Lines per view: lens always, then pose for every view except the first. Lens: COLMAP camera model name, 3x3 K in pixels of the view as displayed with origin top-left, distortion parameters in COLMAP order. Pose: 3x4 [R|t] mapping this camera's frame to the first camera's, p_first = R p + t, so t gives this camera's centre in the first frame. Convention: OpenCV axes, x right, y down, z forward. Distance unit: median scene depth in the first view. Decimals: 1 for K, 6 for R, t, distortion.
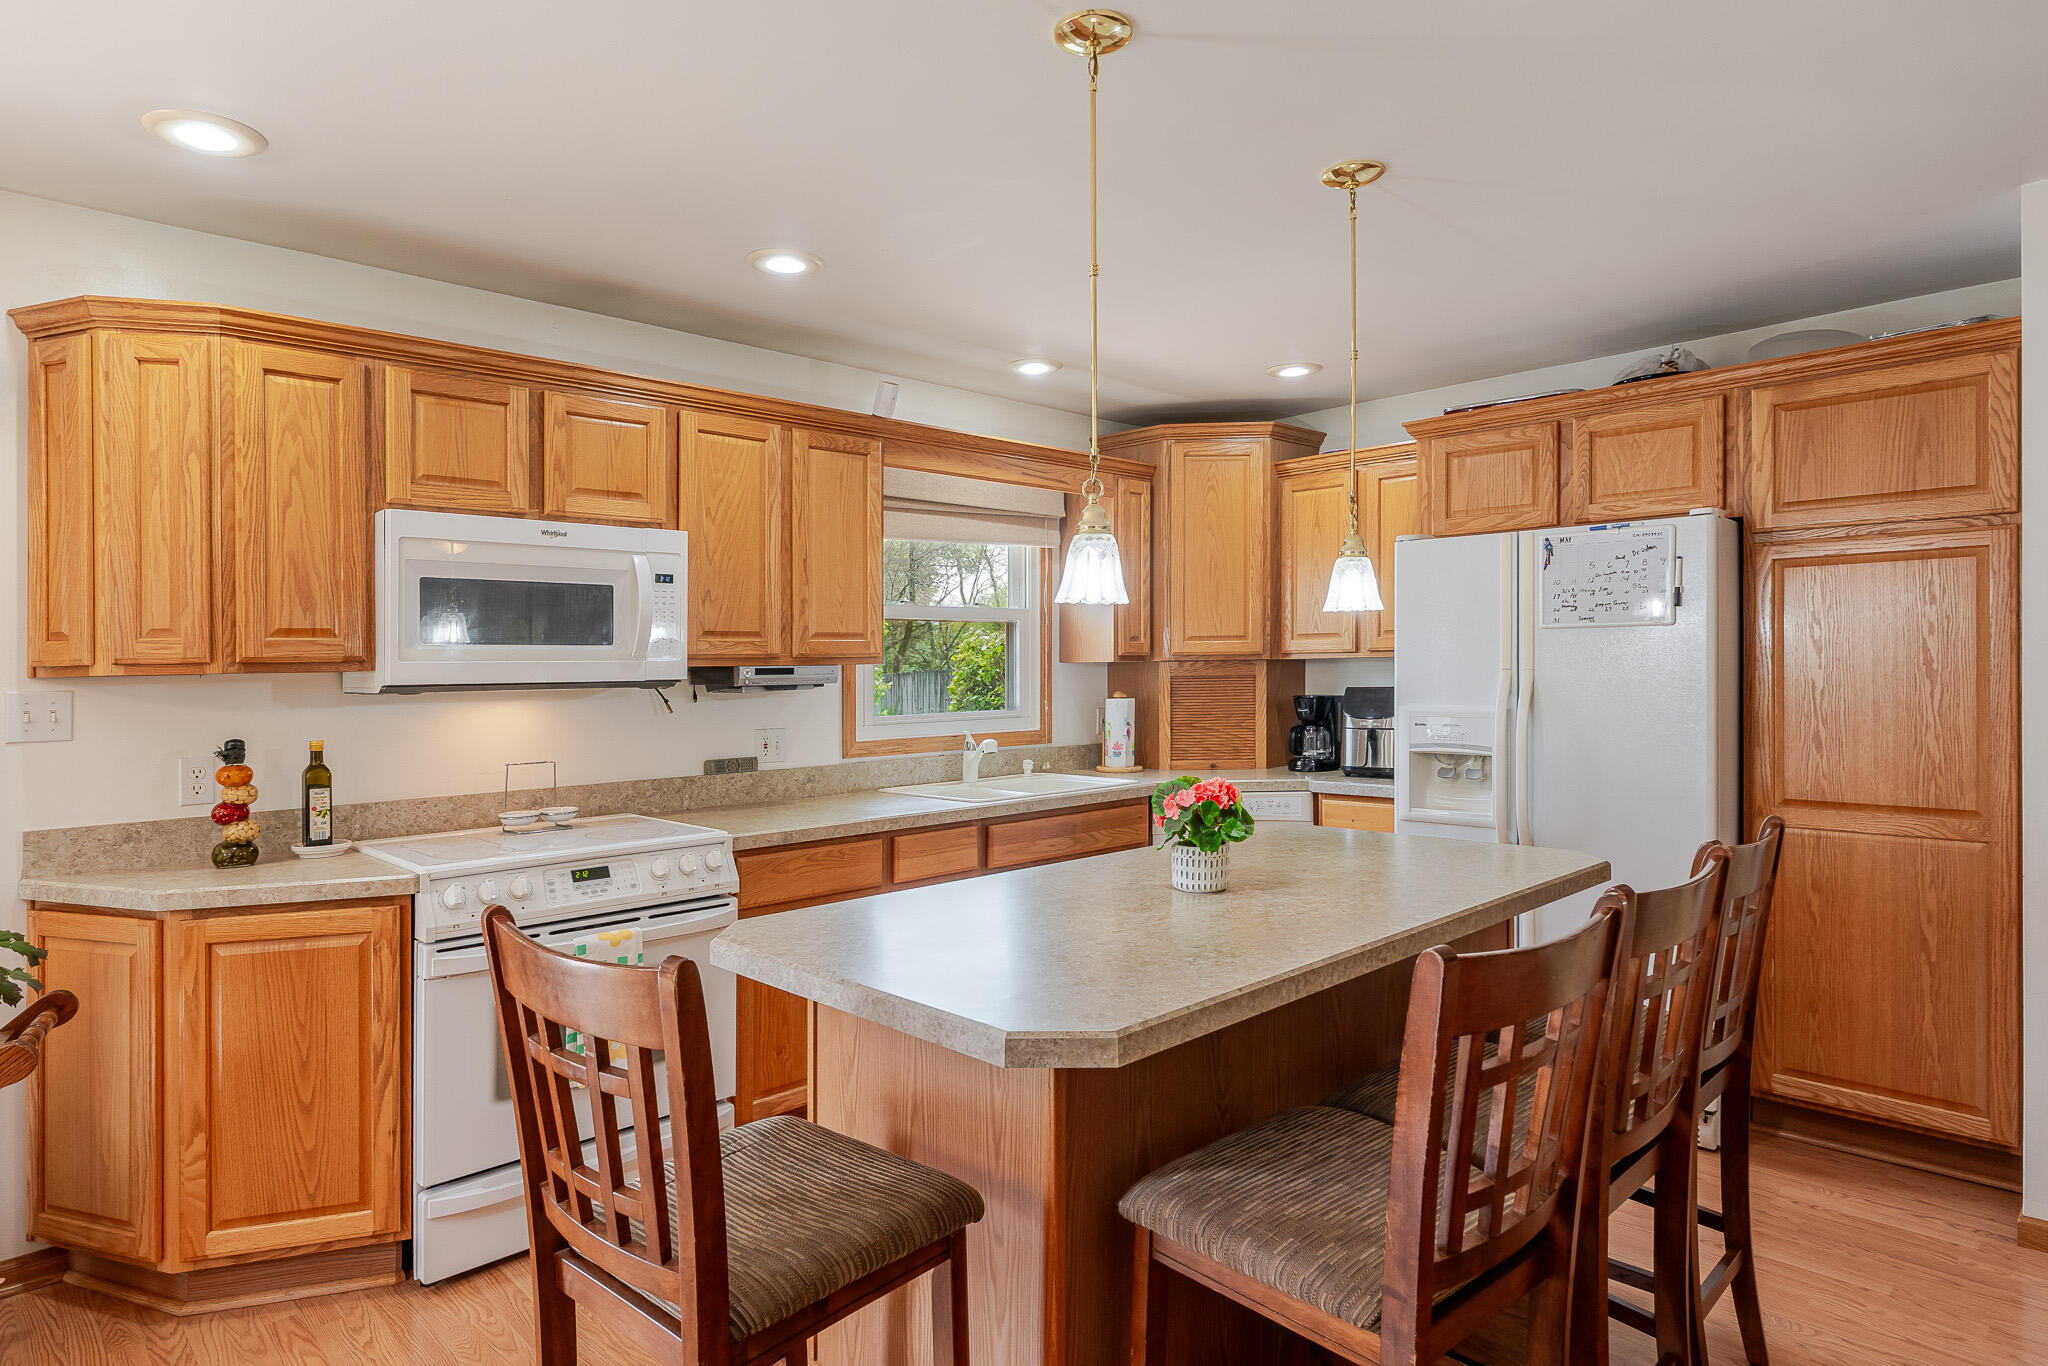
lens RADIAL K [[1148.3, 0, 1012.6], [0, 1148.3, 662.4], [0, 0, 1]] dist [-0.006112, -0.001189]
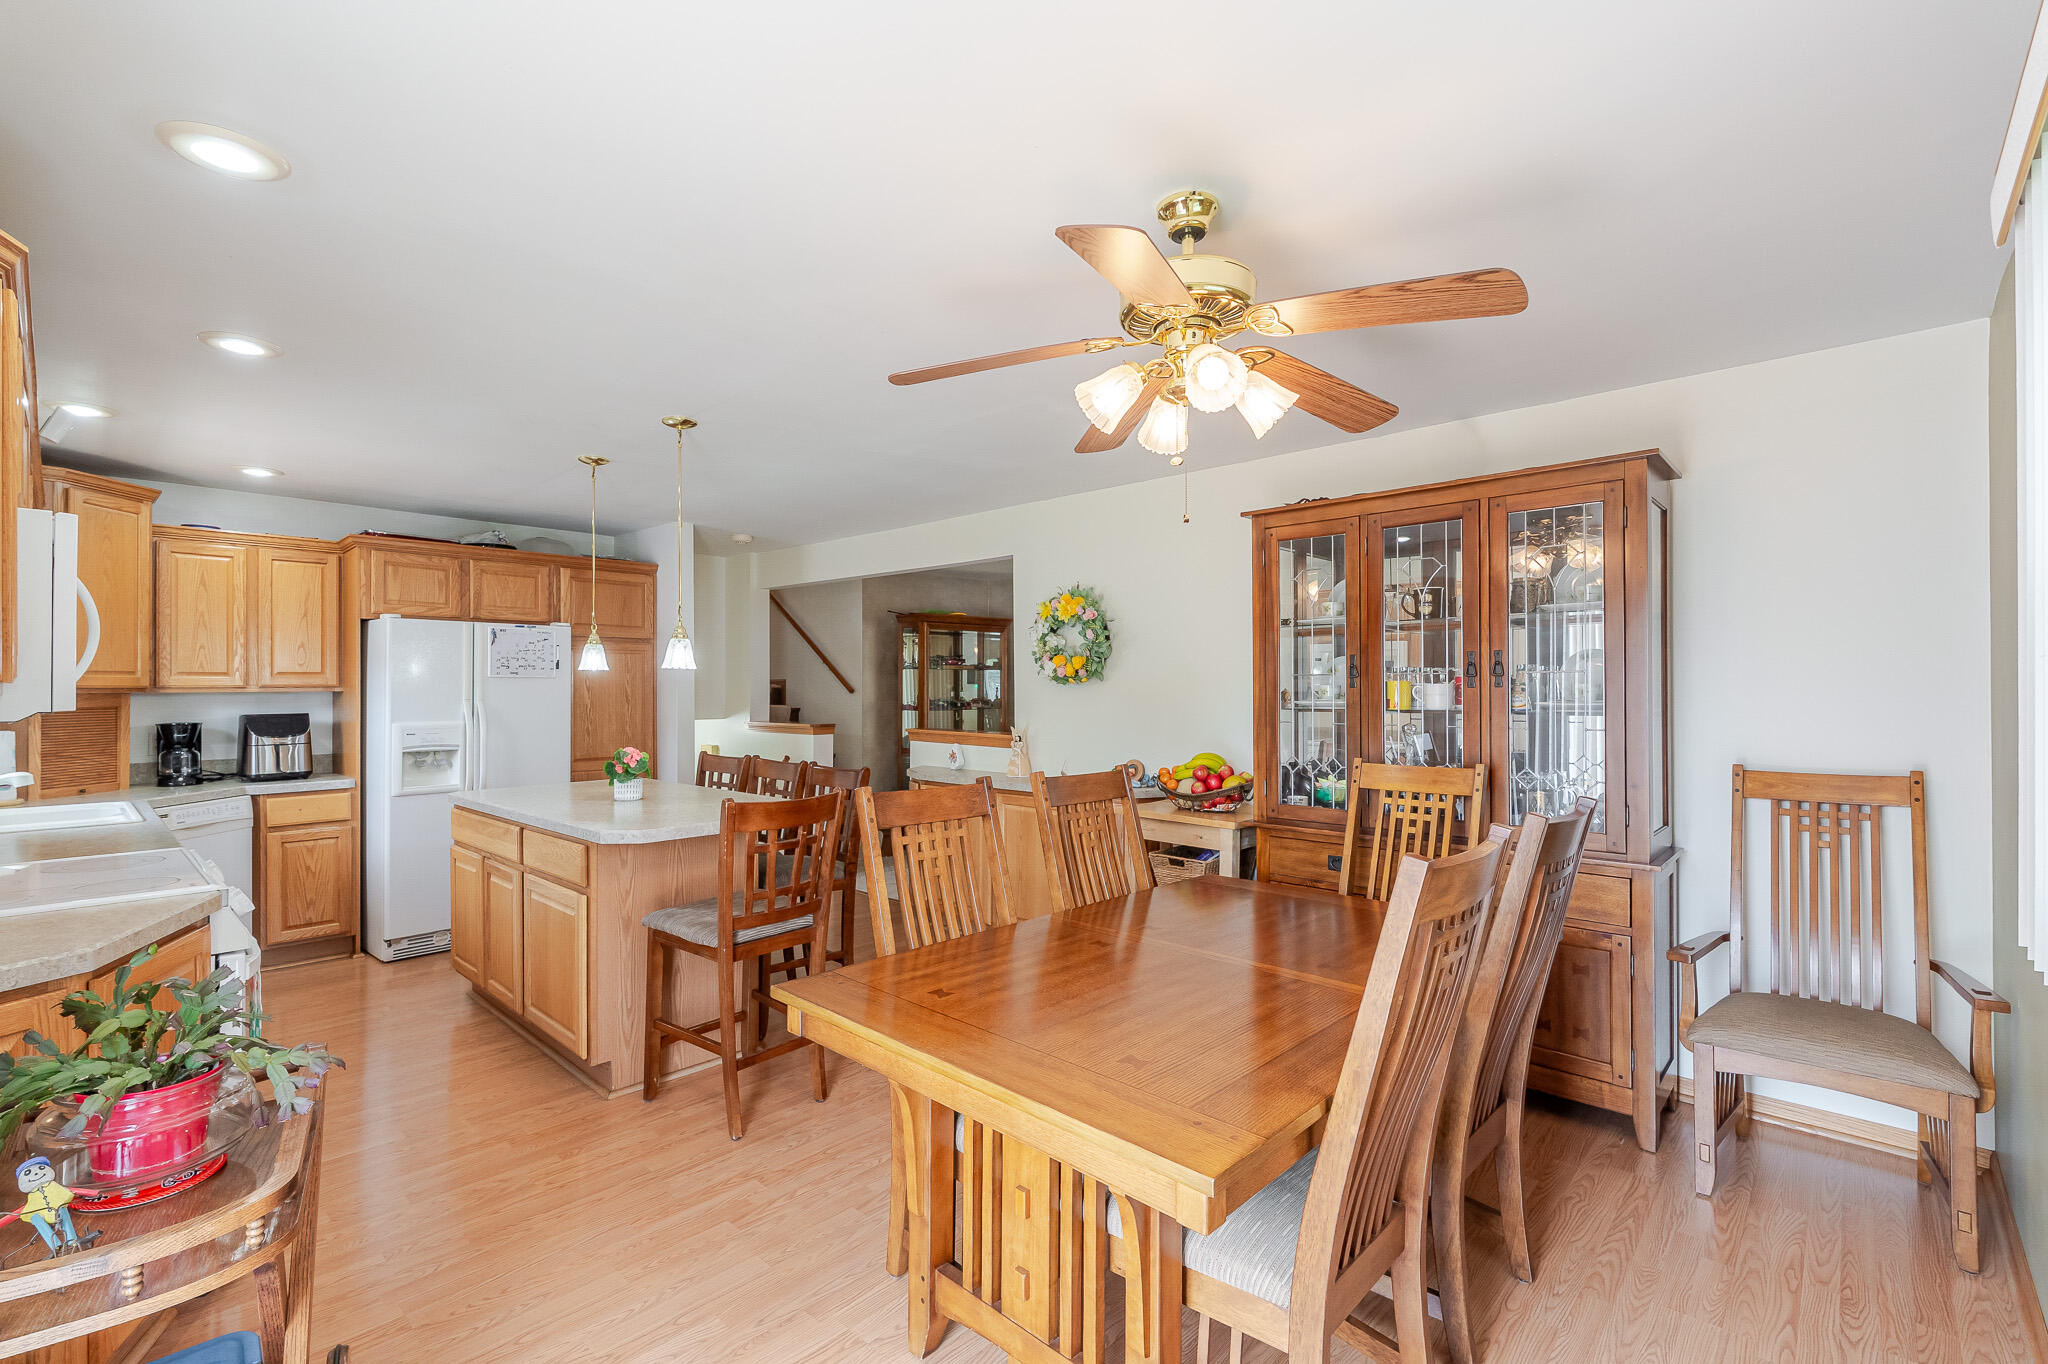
lens RADIAL K [[908.0, 0, 1024.0], [0, 908.0, 682.0], [0, 0, 1]] dist [-0.000981, -0.000127]
pose [[-0.070177, 0.019025, 0.997353, -1.044871], [-0.000322, 0.999818, -0.019095, 0.005399], [-0.997535, -0.001661, -0.070158, 0.251690]]
